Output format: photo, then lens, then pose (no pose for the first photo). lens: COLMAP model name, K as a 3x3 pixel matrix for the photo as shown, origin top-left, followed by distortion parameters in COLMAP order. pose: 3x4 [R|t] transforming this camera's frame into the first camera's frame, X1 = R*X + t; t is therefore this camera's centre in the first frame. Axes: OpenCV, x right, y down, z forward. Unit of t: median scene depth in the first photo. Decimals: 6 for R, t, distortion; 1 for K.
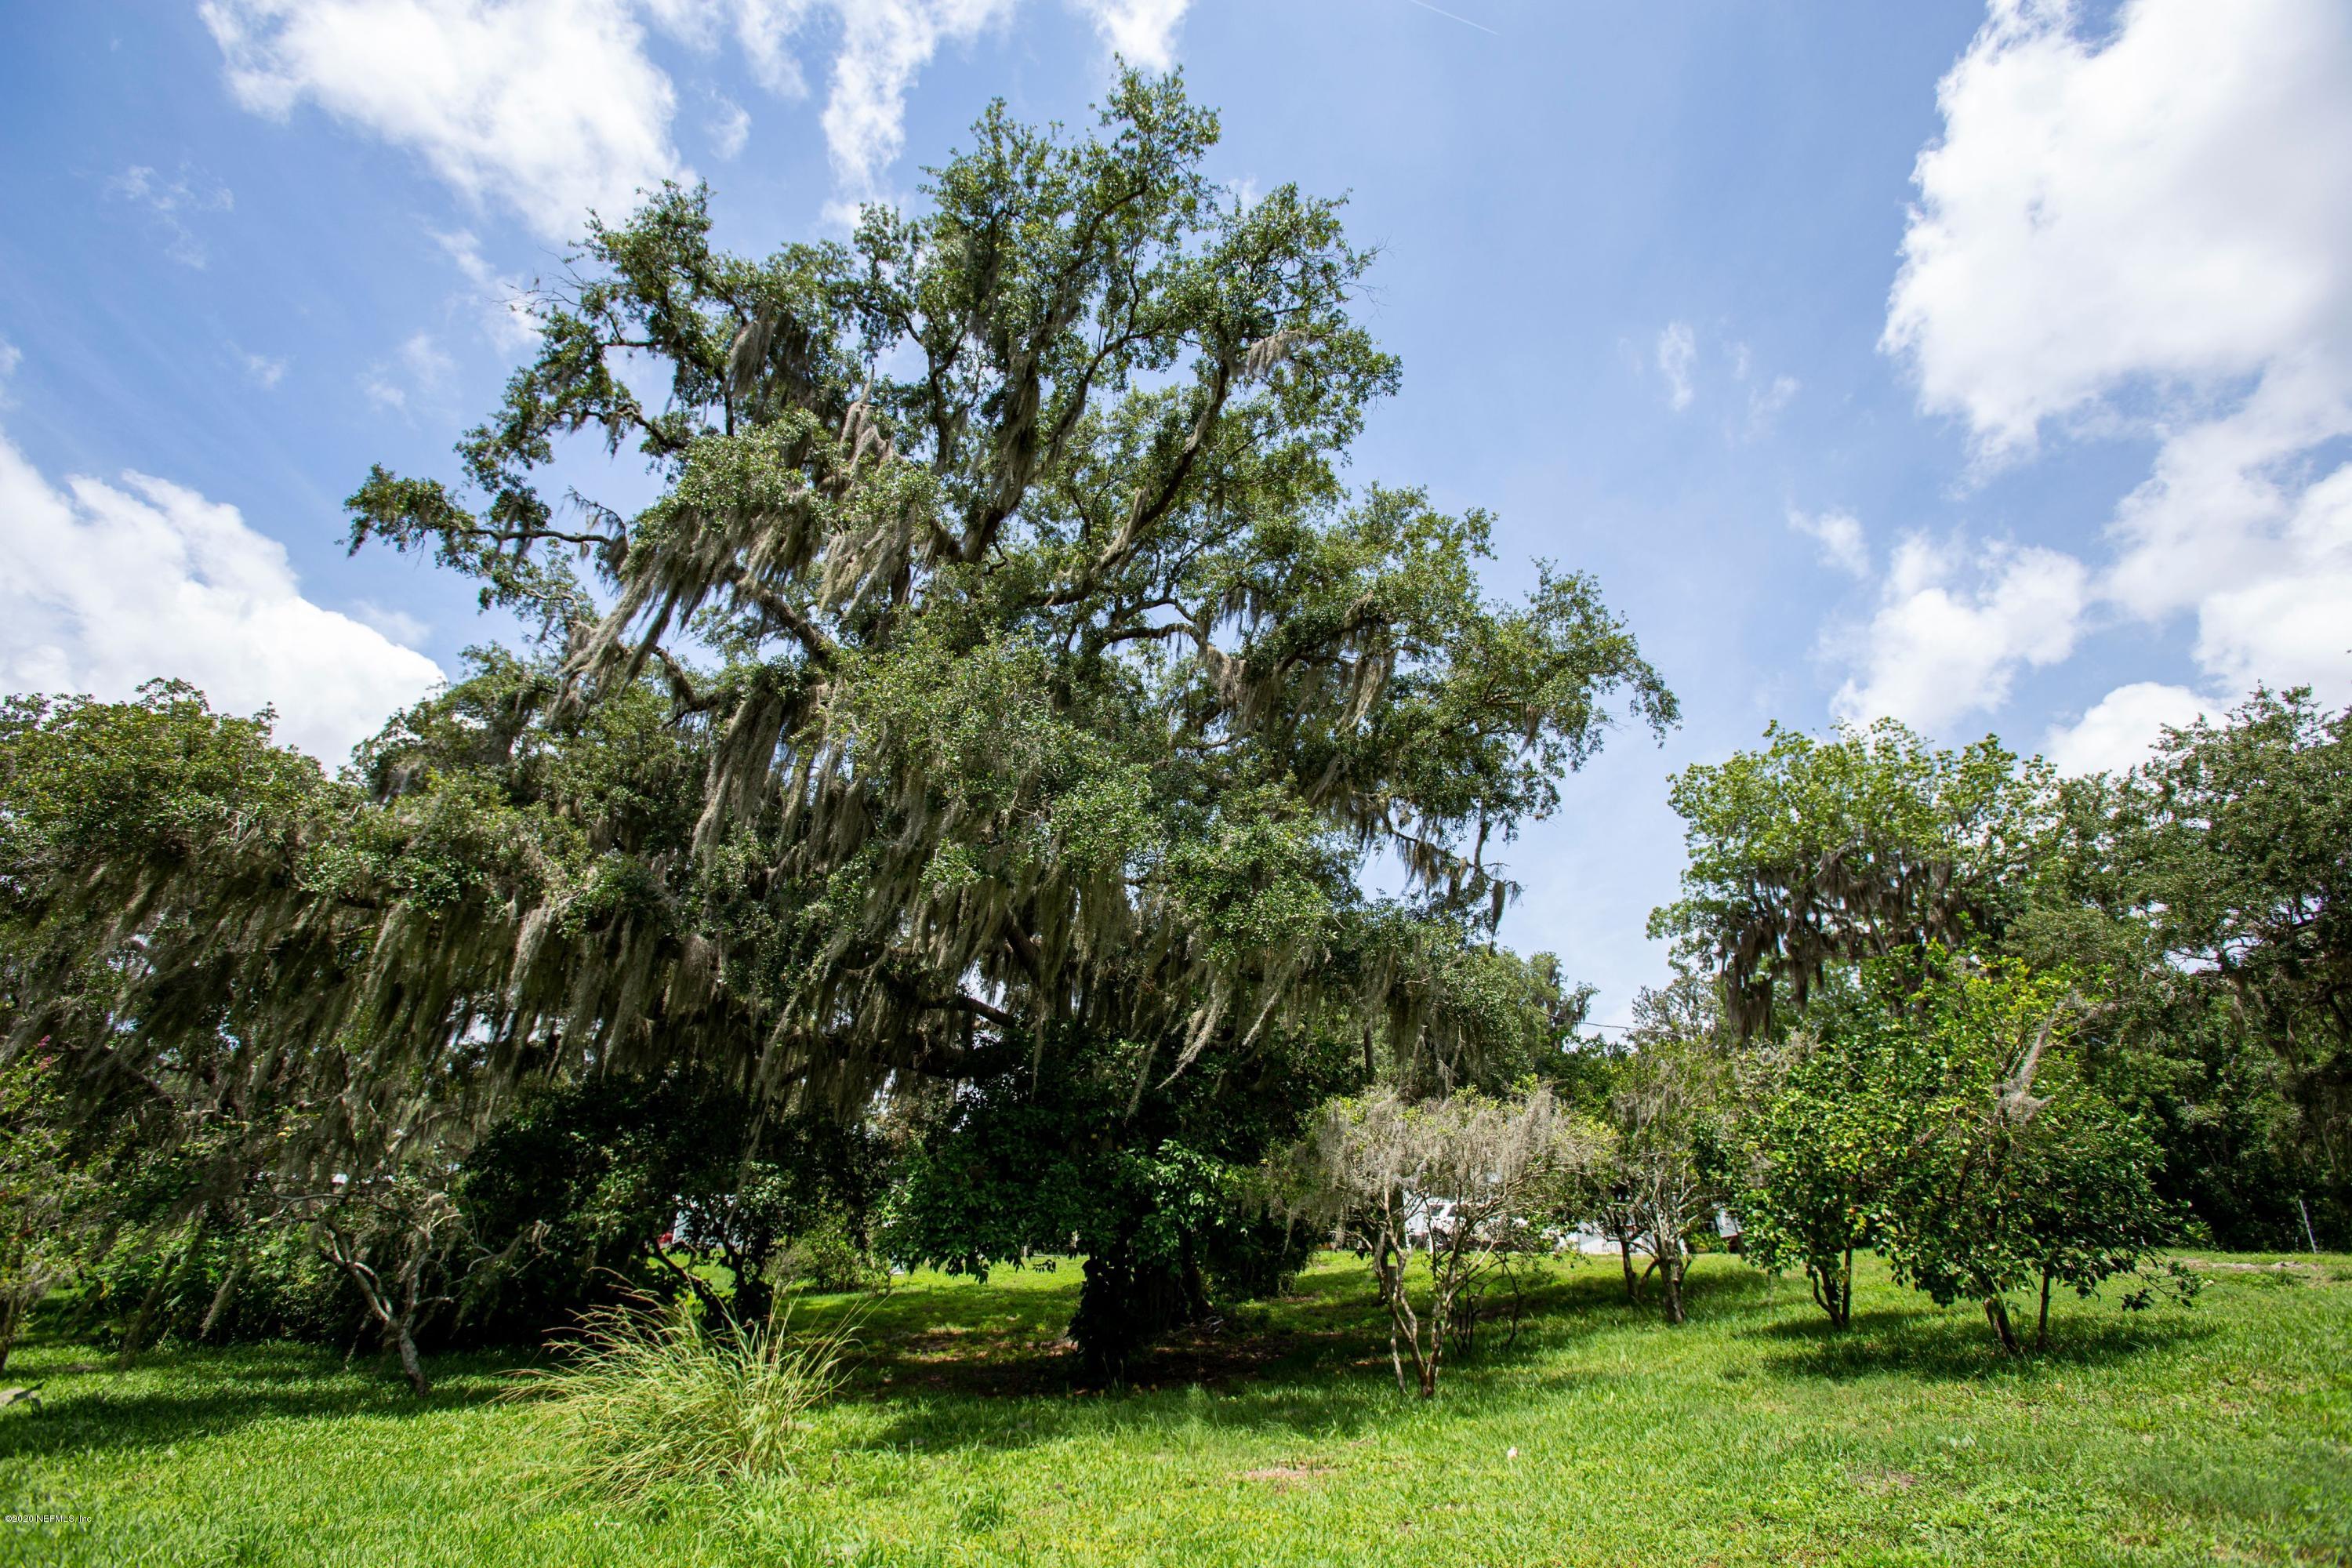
lens RADIAL K [[1146.7, 0, 1173.5], [0, 1146.7, 790.4], [0, 0, 1]] dist [-0.000274, 0.000338]
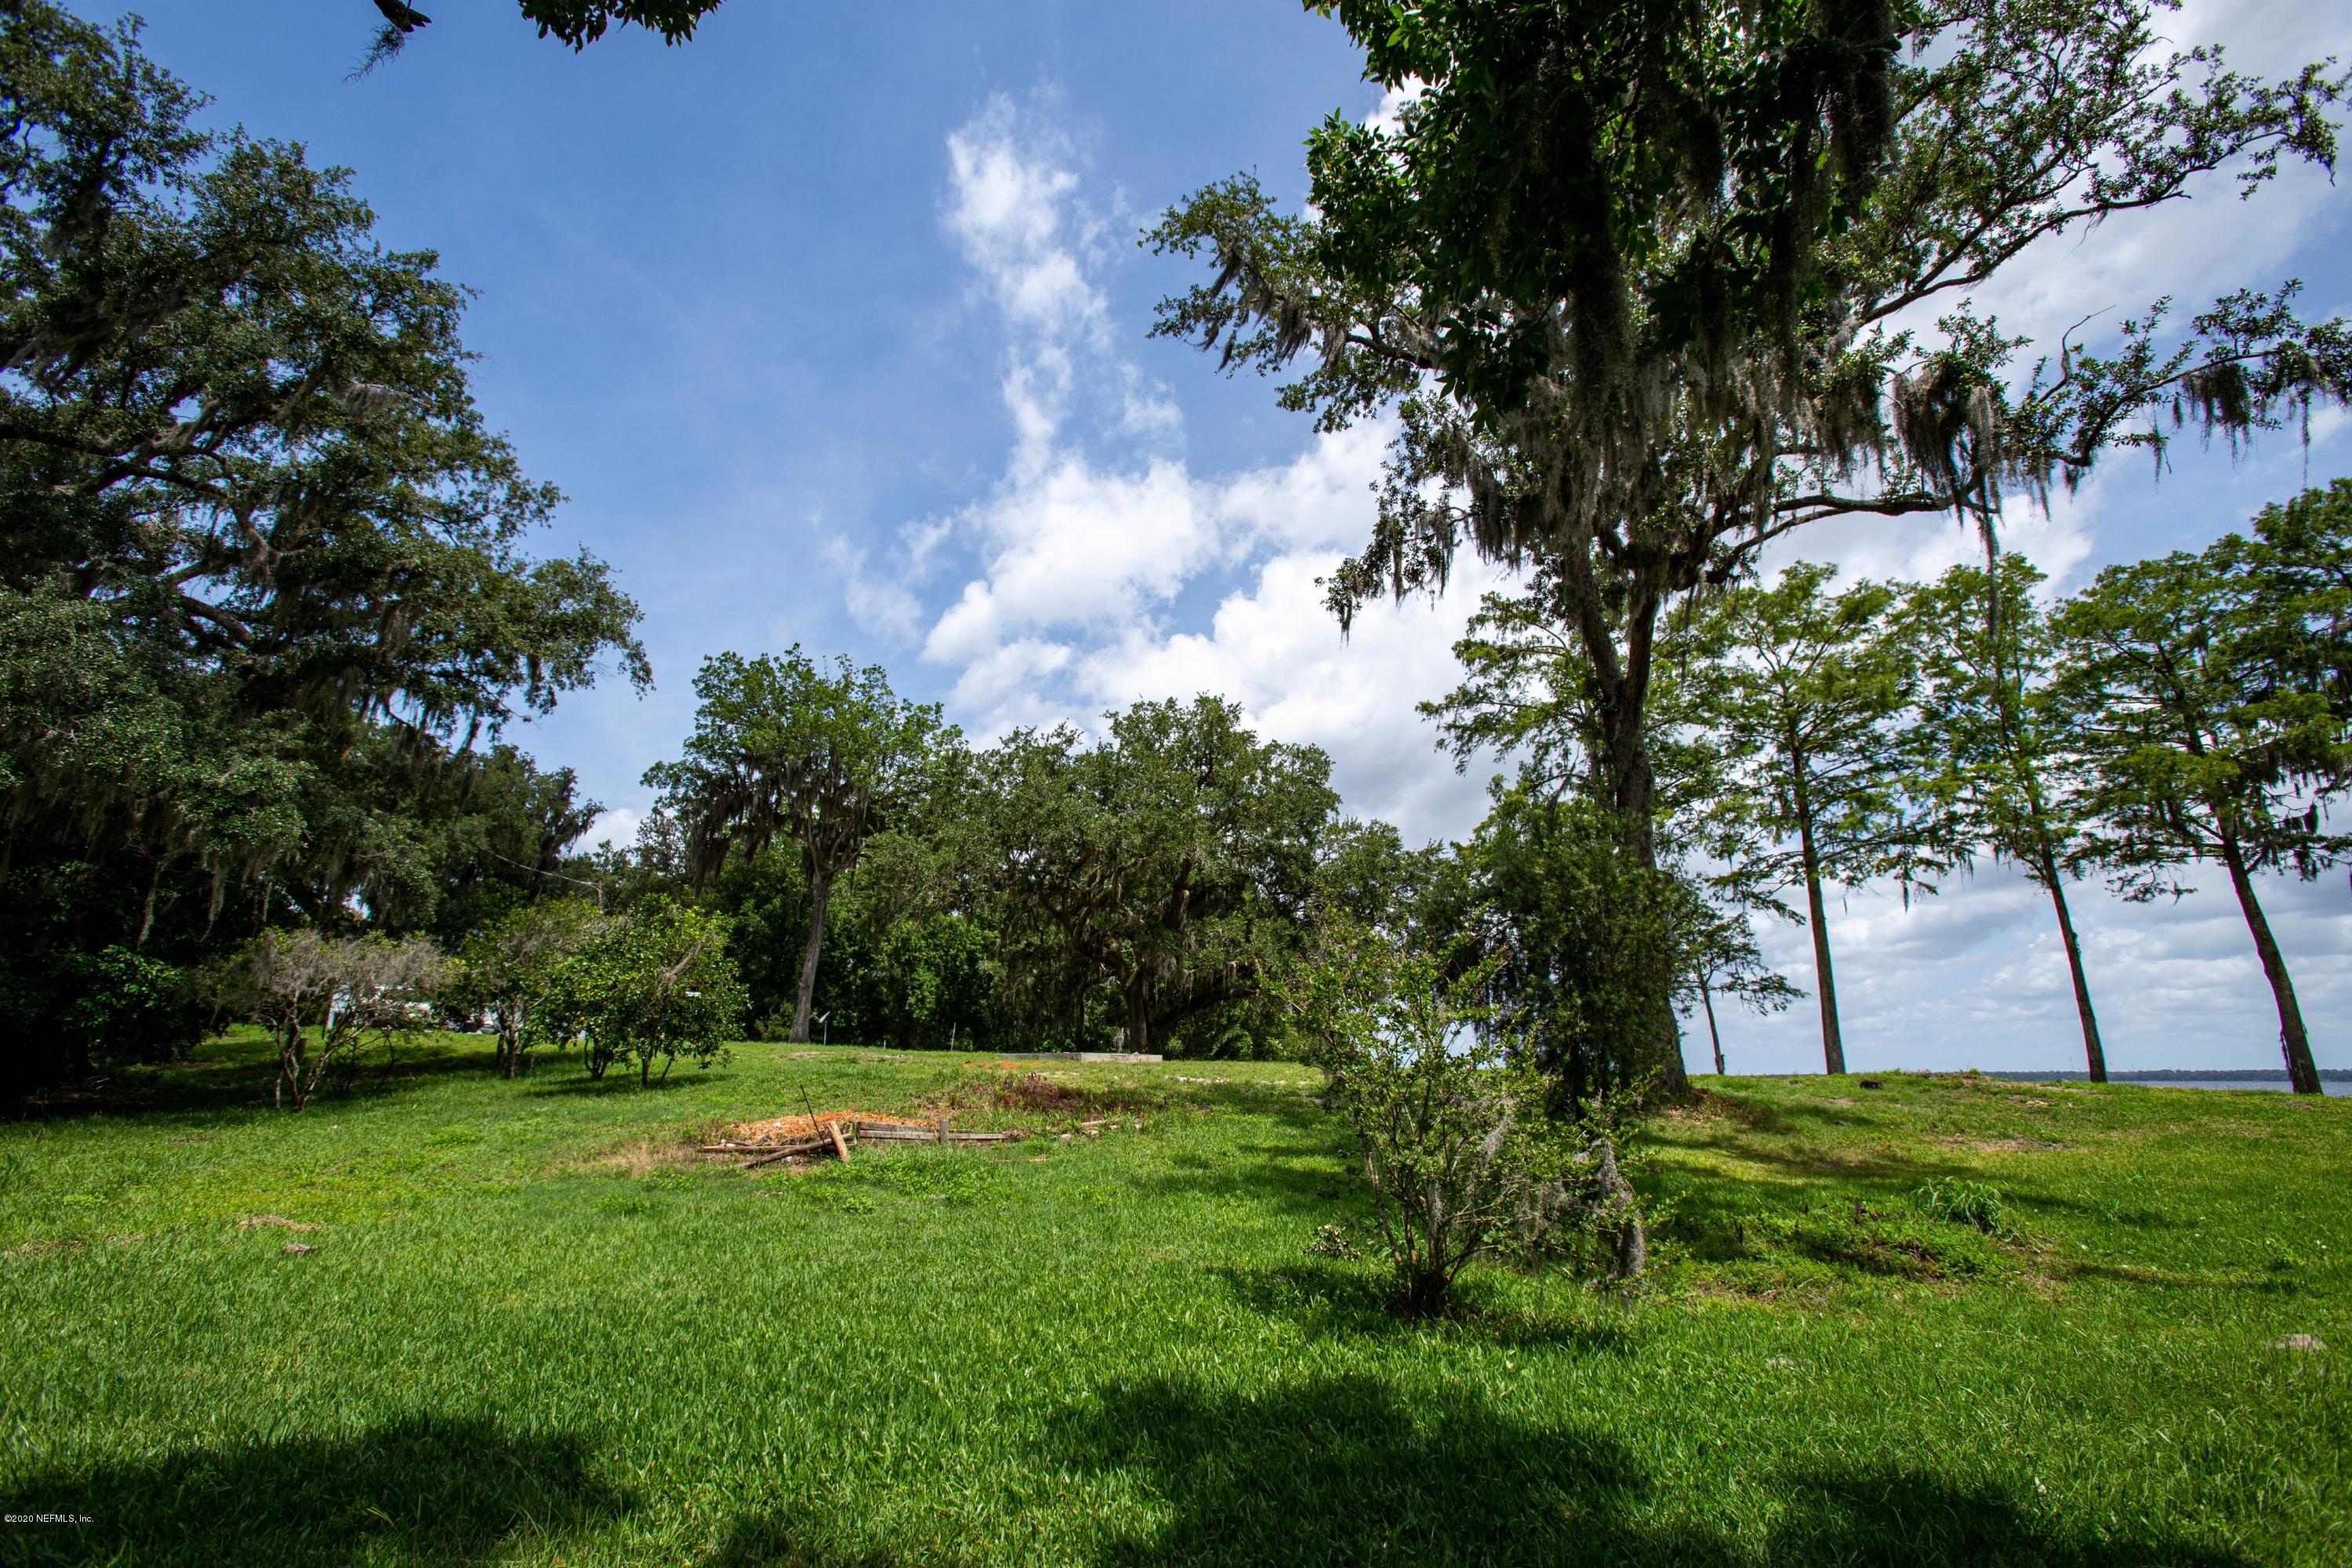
lens RADIAL K [[1146.7, 0, 1164.0], [0, 1146.7, 786.0], [0, 0, 1]] dist [-0.000274, 0.000338]
pose [[0.694930, 0.189582, 0.693636, -0.050694], [-0.300923, 0.952763, 0.041078, -0.124819], [-0.653083, -0.237277, 0.719154, -0.304843]]
